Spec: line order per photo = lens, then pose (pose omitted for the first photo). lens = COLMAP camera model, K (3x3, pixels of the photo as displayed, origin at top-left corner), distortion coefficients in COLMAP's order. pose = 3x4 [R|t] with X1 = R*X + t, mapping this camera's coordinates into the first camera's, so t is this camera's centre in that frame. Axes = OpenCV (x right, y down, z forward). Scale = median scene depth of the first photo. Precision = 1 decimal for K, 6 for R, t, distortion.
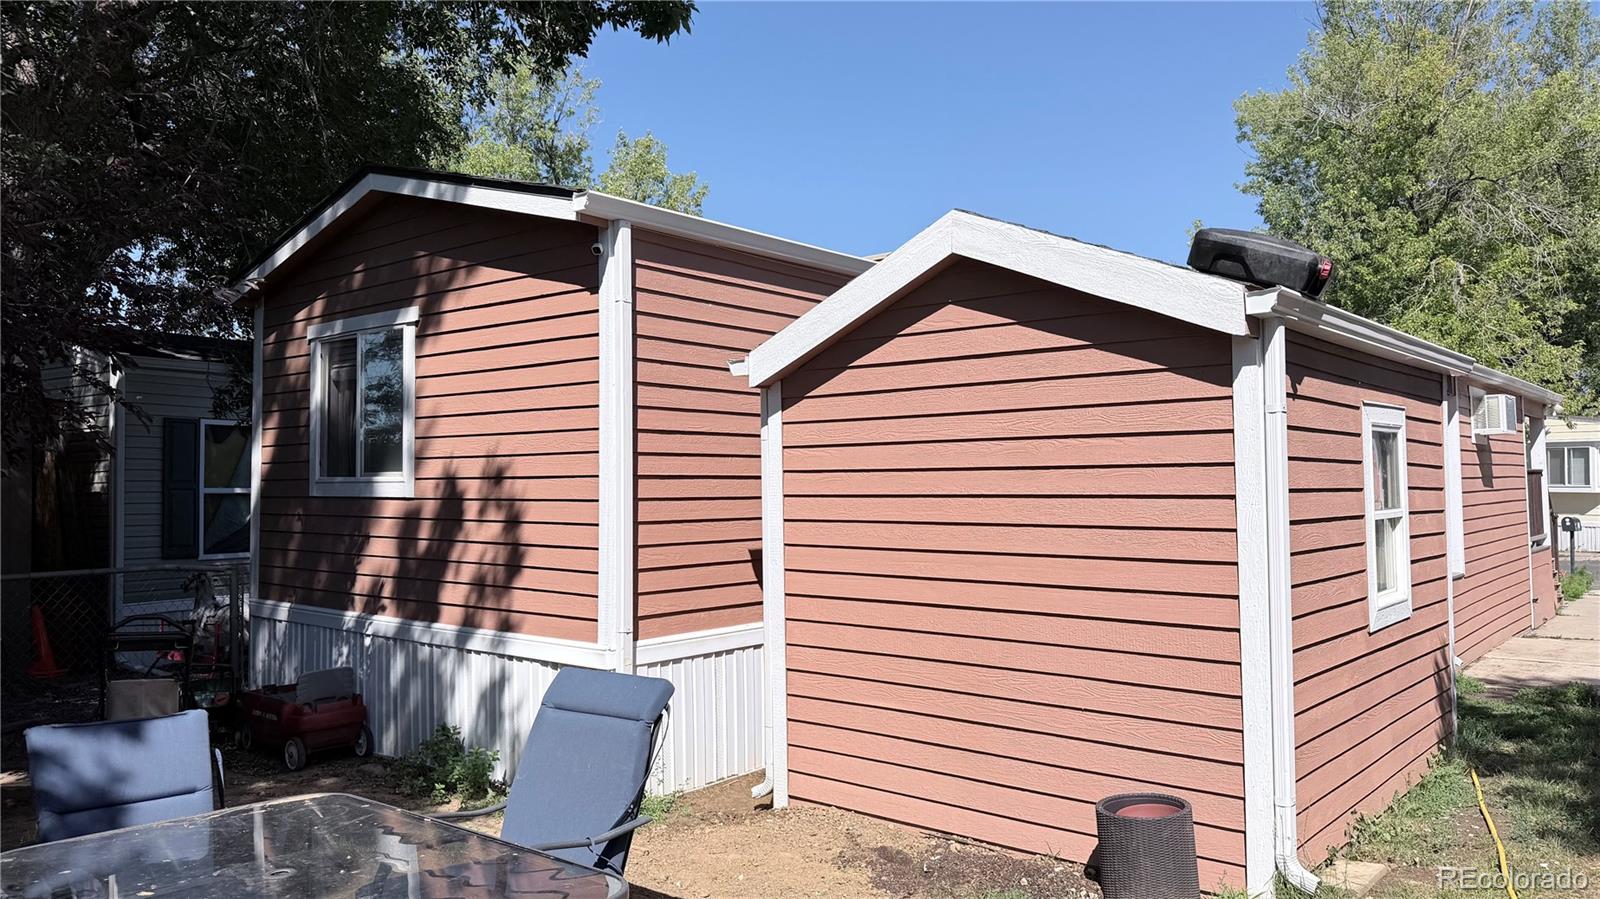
lens RADIAL K [[1146.7, 0, 794.2], [0, 1146.7, 453.9], [0, 0, 1]] dist [0.011052, -0.024581]
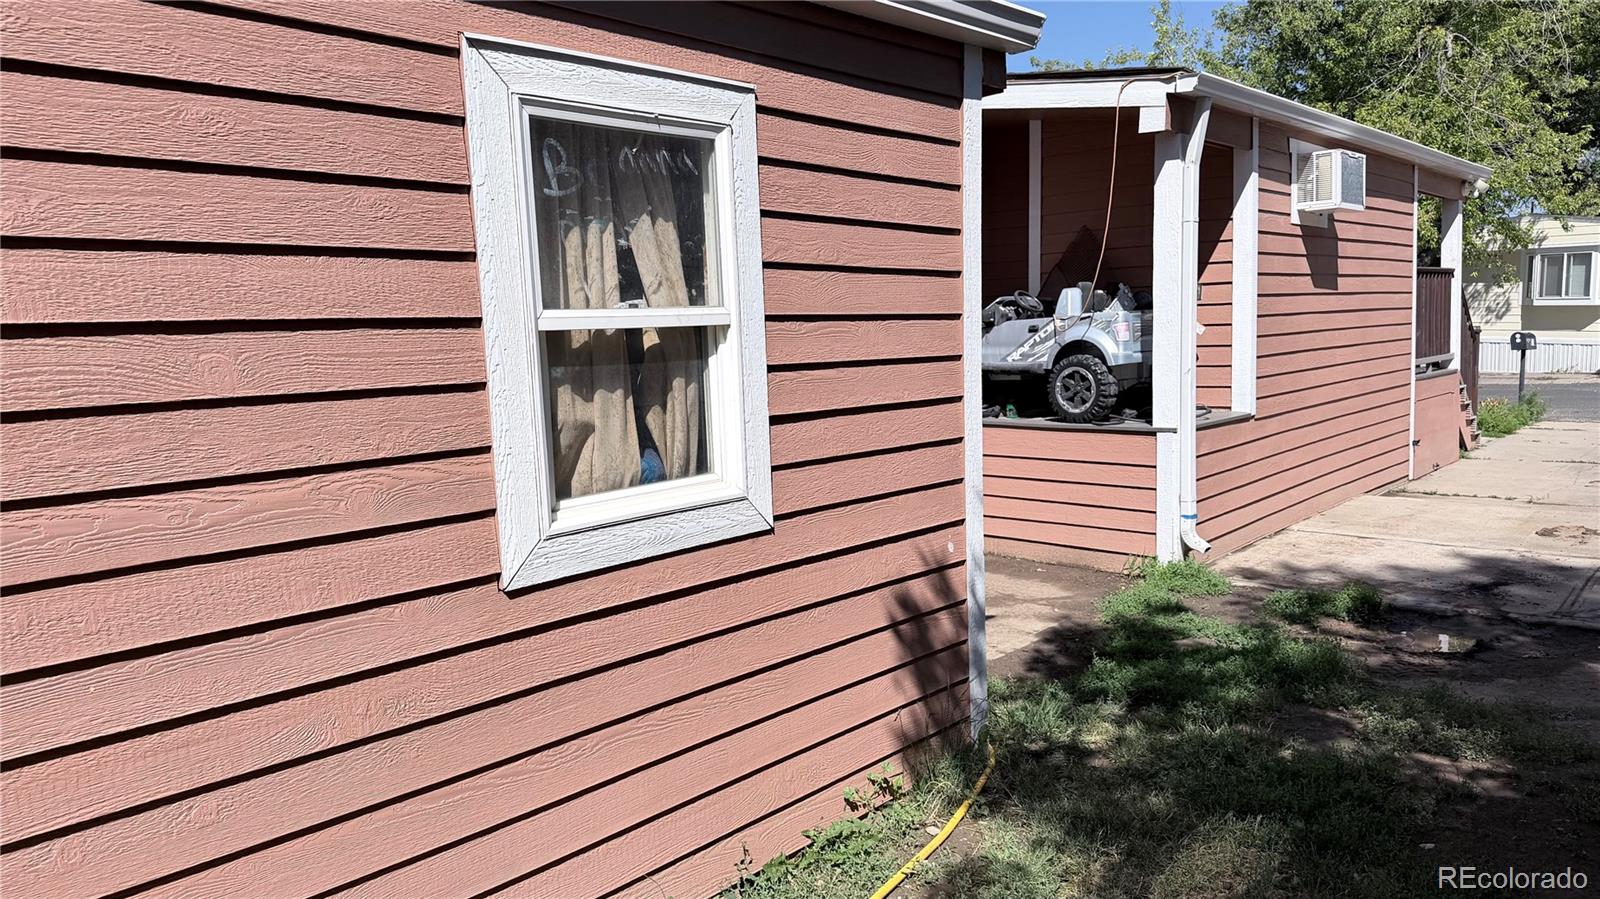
lens RADIAL K [[1146.7, 0, 802.6], [0, 1146.7, 452.2], [0, 0, 1]] dist [0.011052, -0.024581]
pose [[0.999642, -0.012628, -0.023575, 0.187678], [0.015930, 0.989213, 0.145613, 0.012807], [0.021482, -0.145936, 0.989061, 0.175432]]
